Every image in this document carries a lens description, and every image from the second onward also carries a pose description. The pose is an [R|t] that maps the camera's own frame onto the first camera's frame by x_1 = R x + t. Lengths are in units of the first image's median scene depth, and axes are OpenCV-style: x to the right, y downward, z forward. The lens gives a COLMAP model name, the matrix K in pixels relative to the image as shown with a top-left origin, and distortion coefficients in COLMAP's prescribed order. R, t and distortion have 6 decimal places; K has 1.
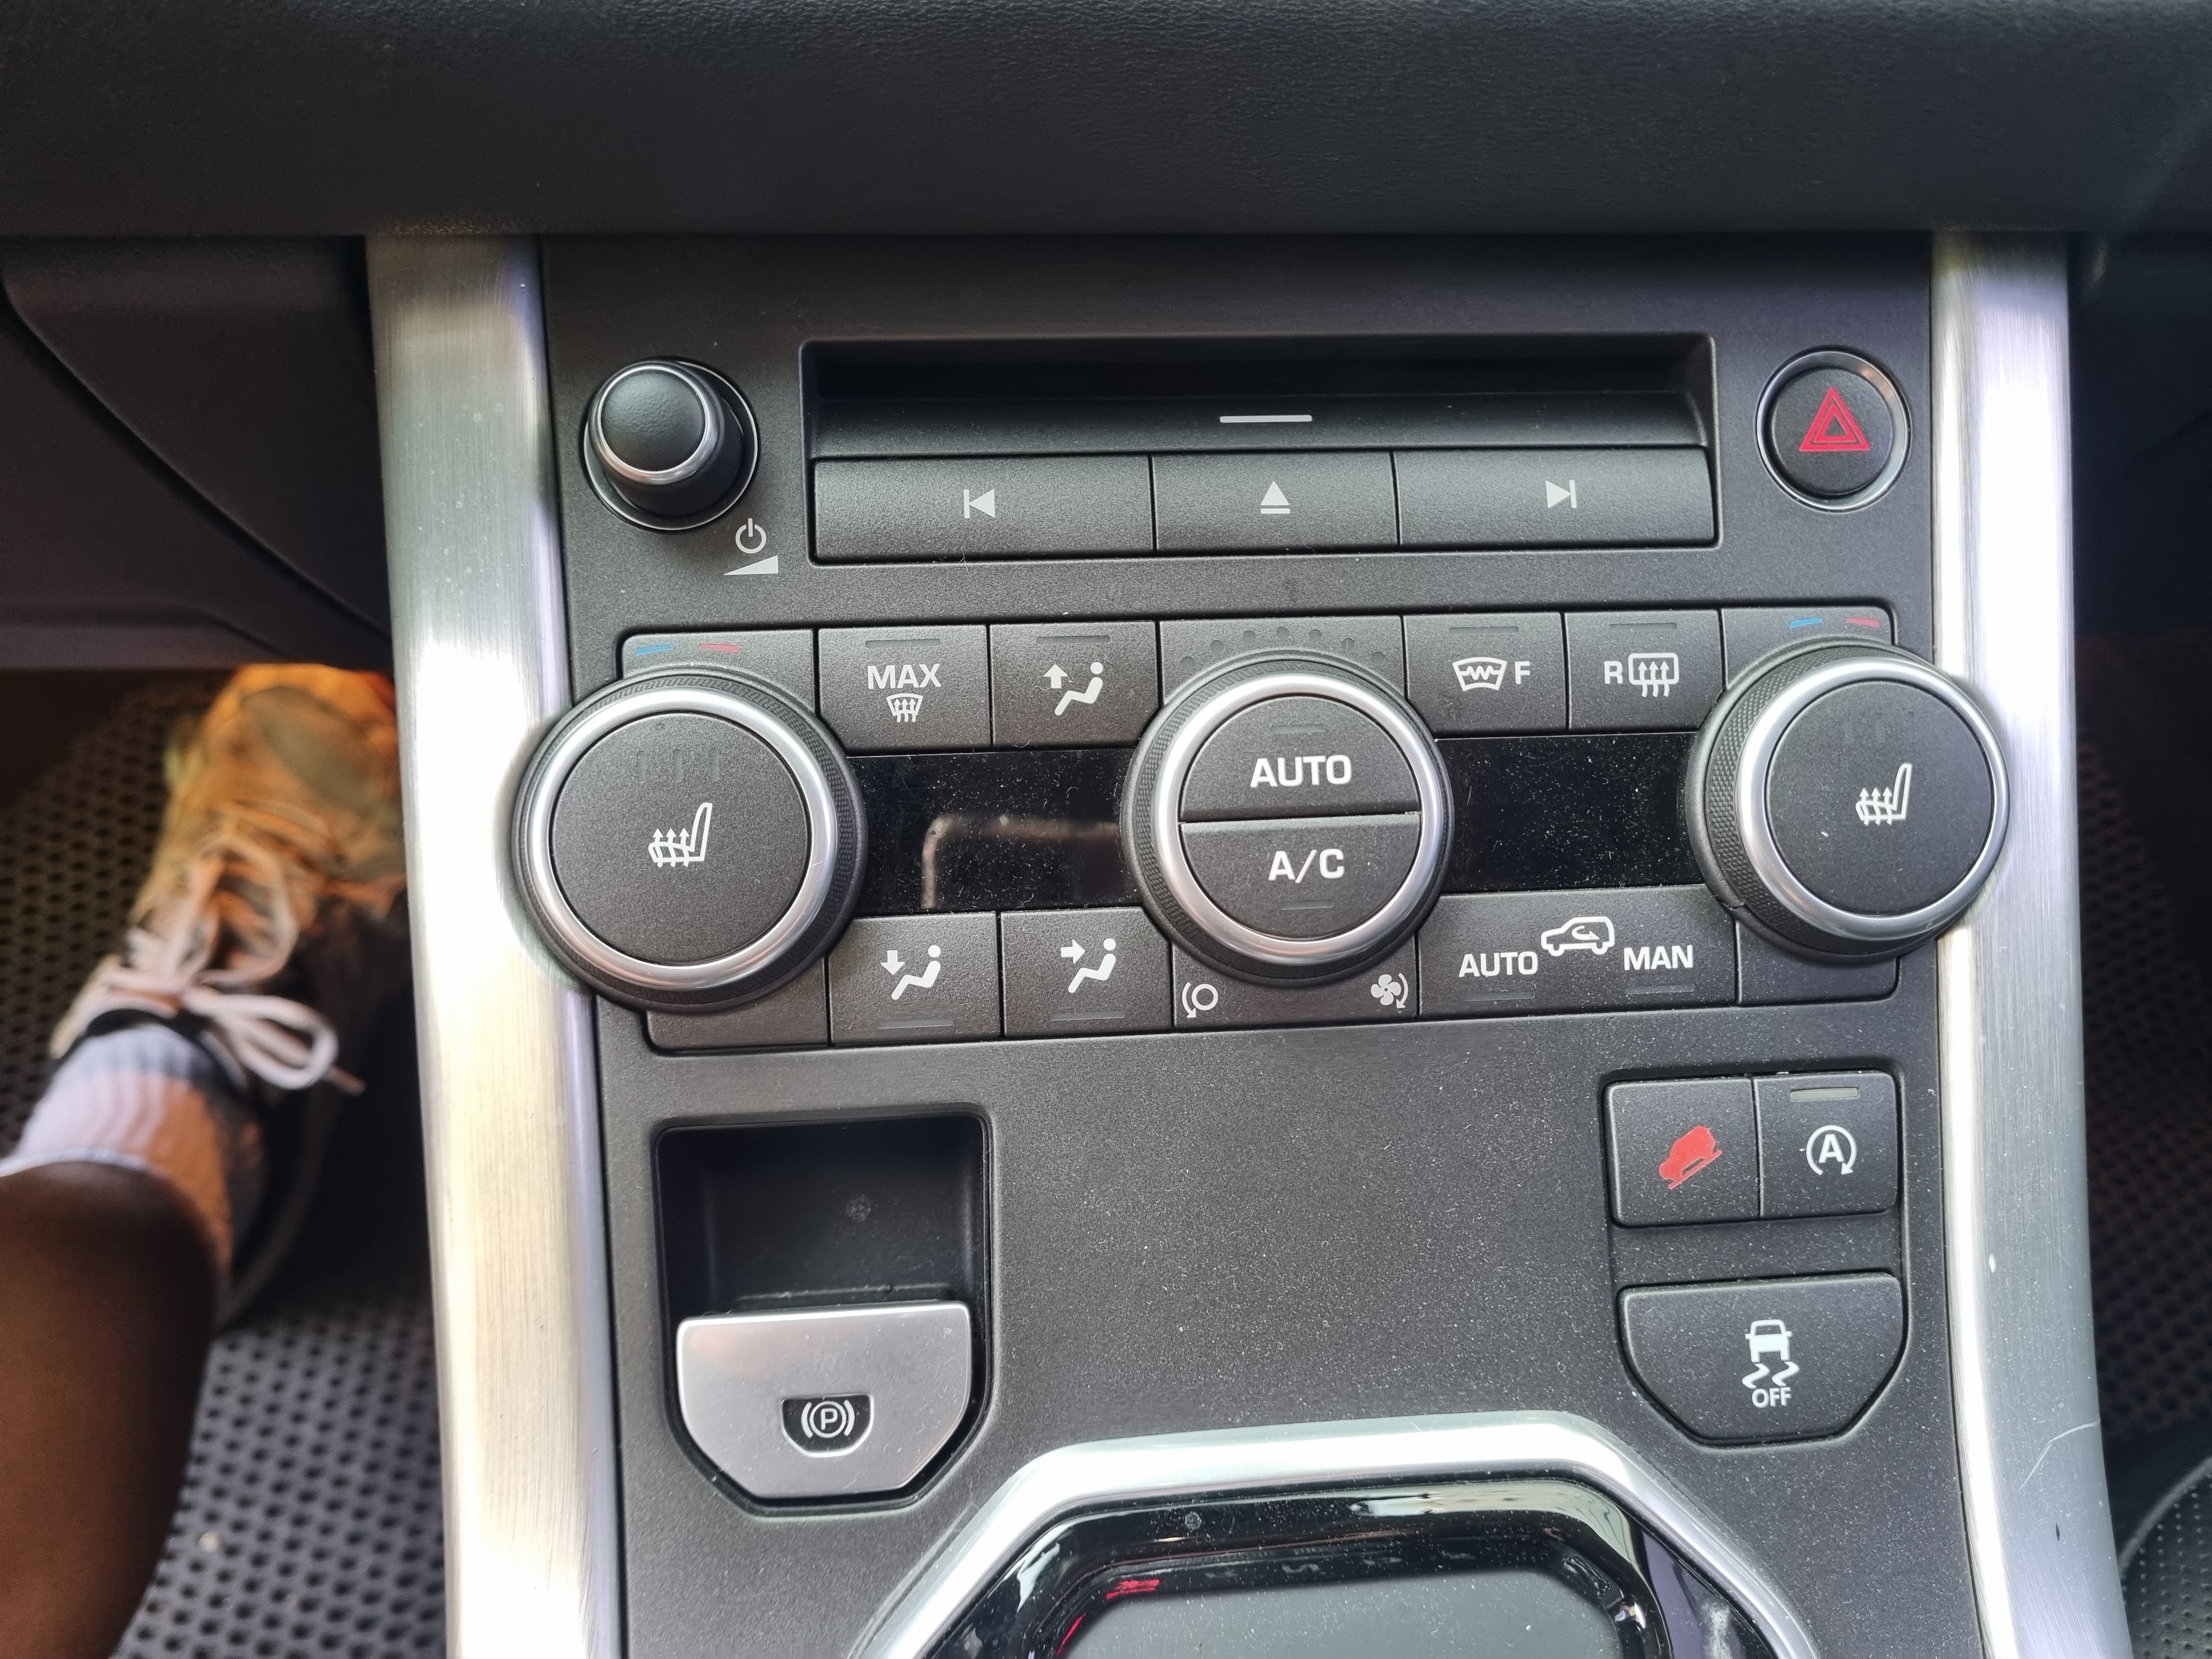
lens RADIAL K [[1712.4, 0, 1133.4], [0, 1712.4, 829.7], [0, 0, 1]] dist [0.019343, -0.001689]
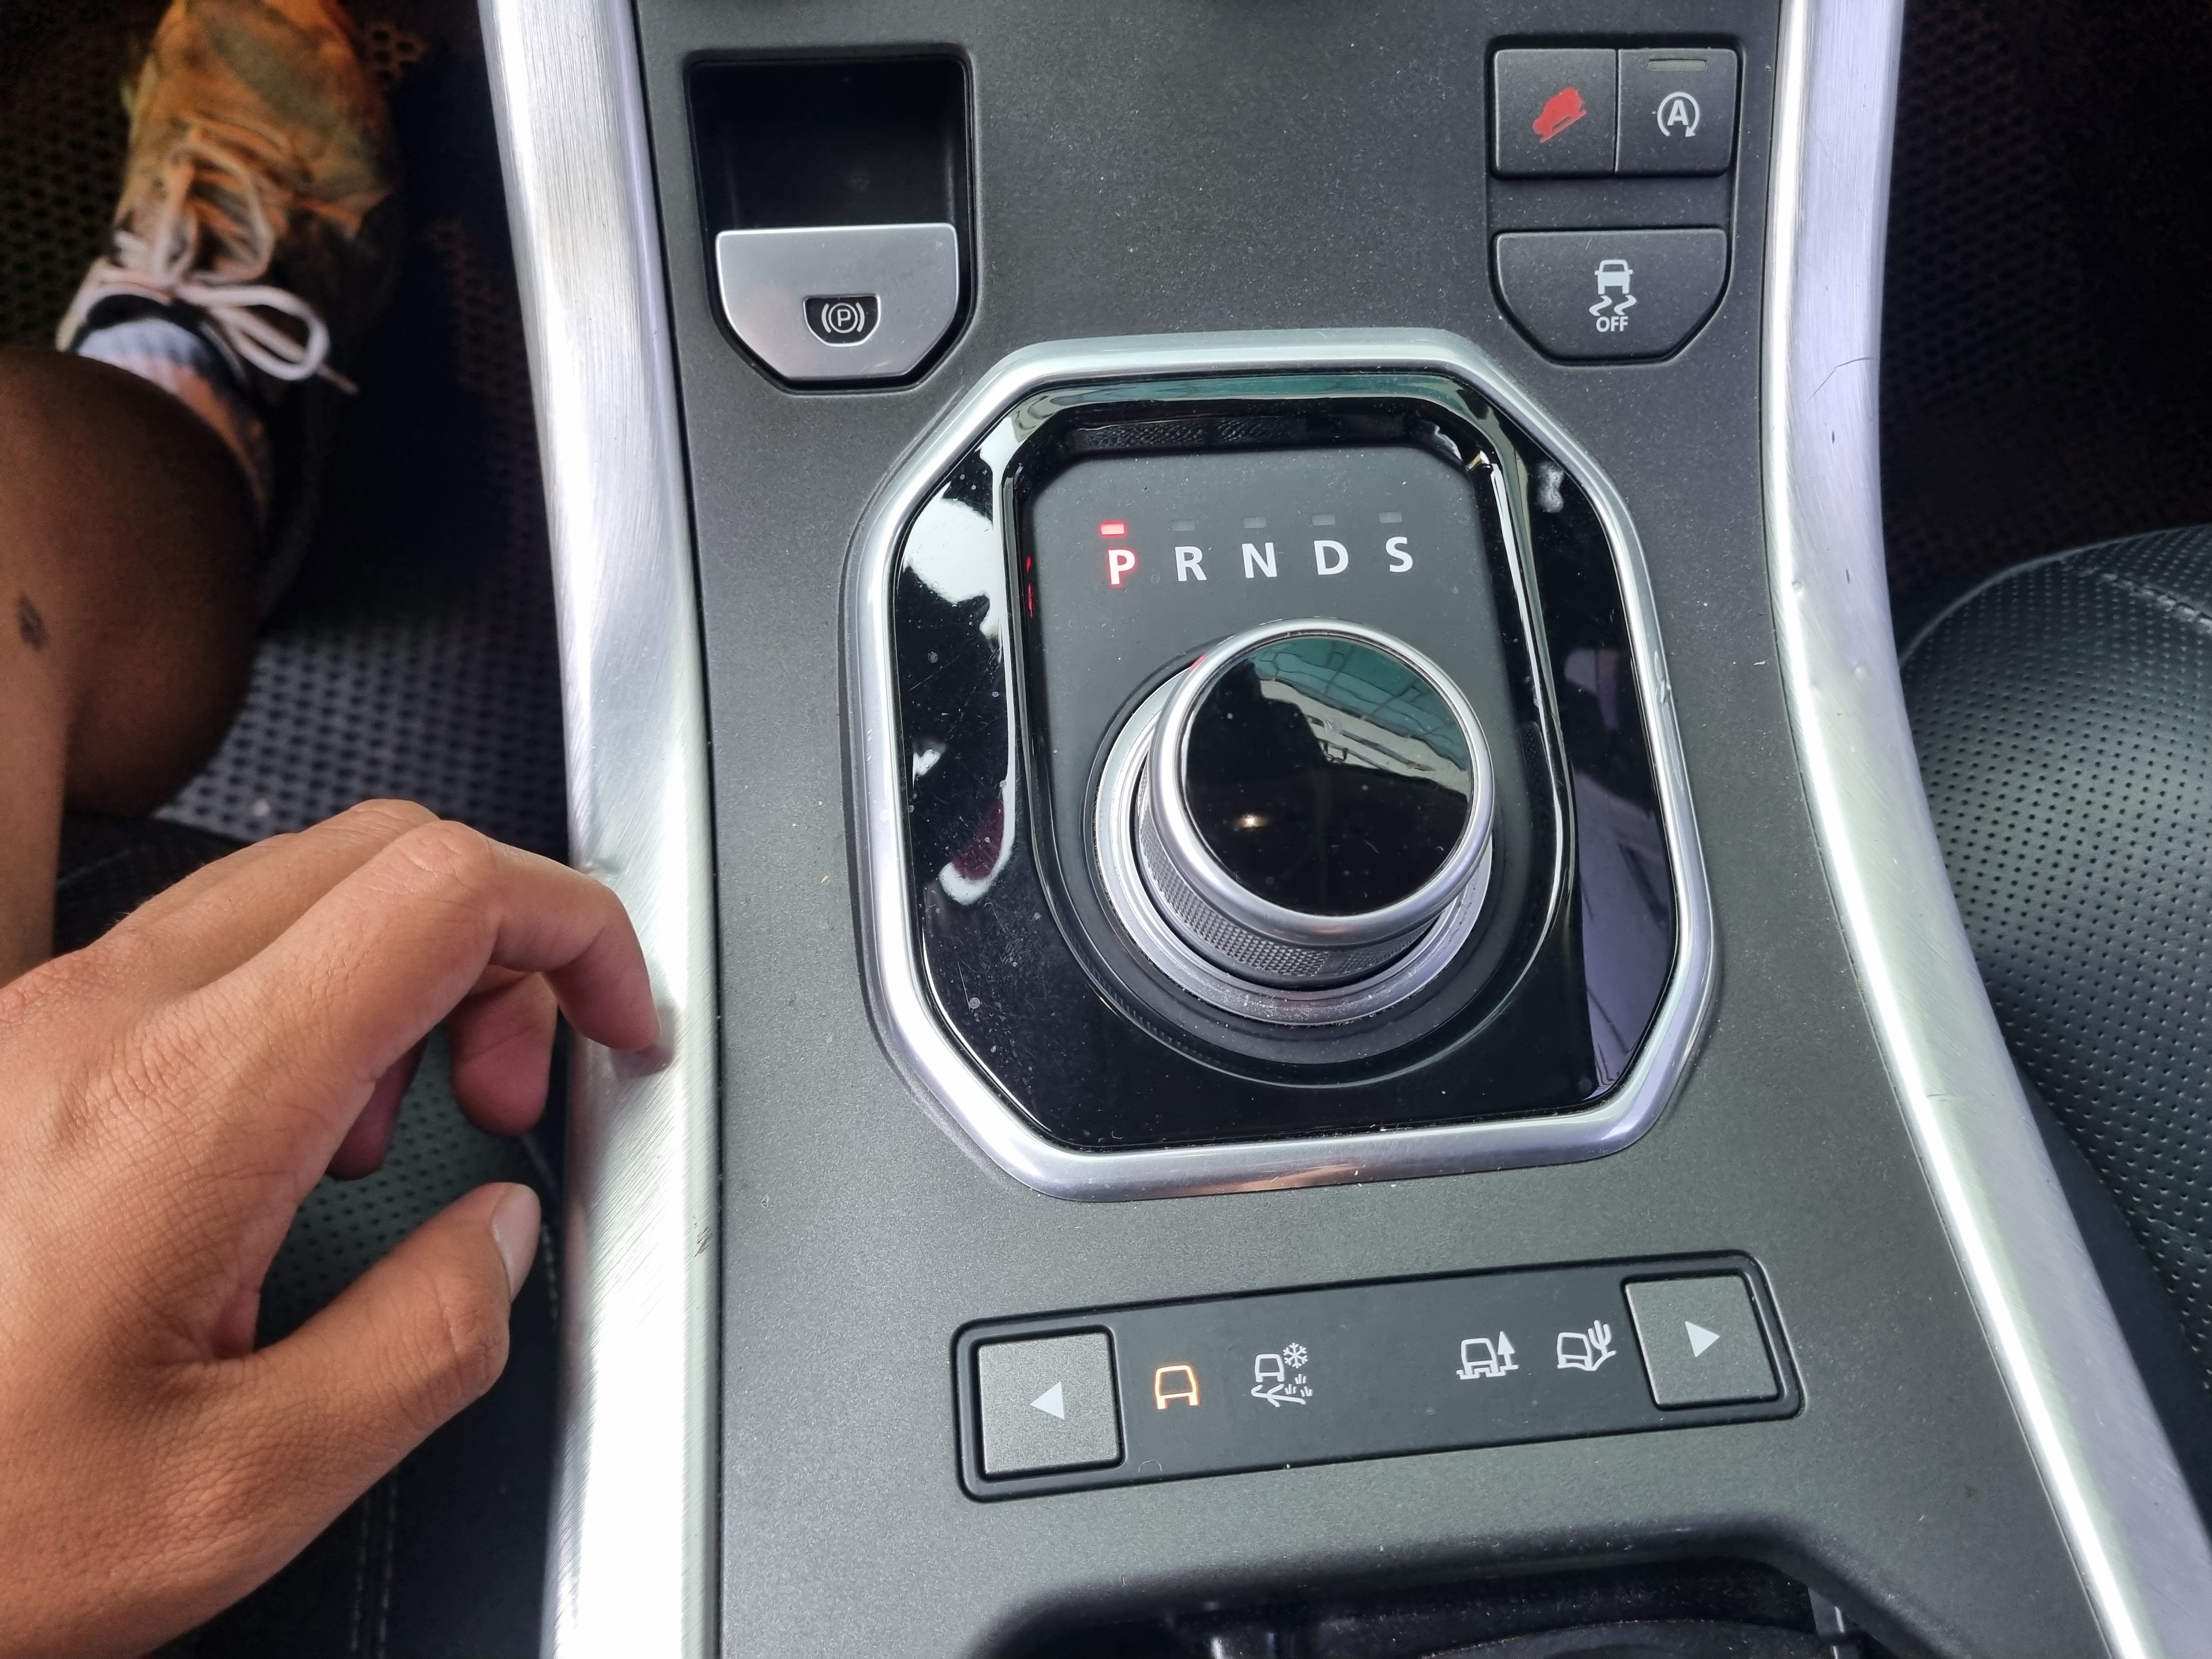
lens RADIAL K [[1714.4, 0, 1110.8], [0, 1714.4, 827.9], [0, 0, 1]] dist [0.030388, -0.007207]
pose [[0.999734, -0.006014, 0.022279, -0.015771], [0.000735, 0.973261, 0.229702, 0.396810], [-0.023064, -0.229624, 0.973006, -0.268484]]
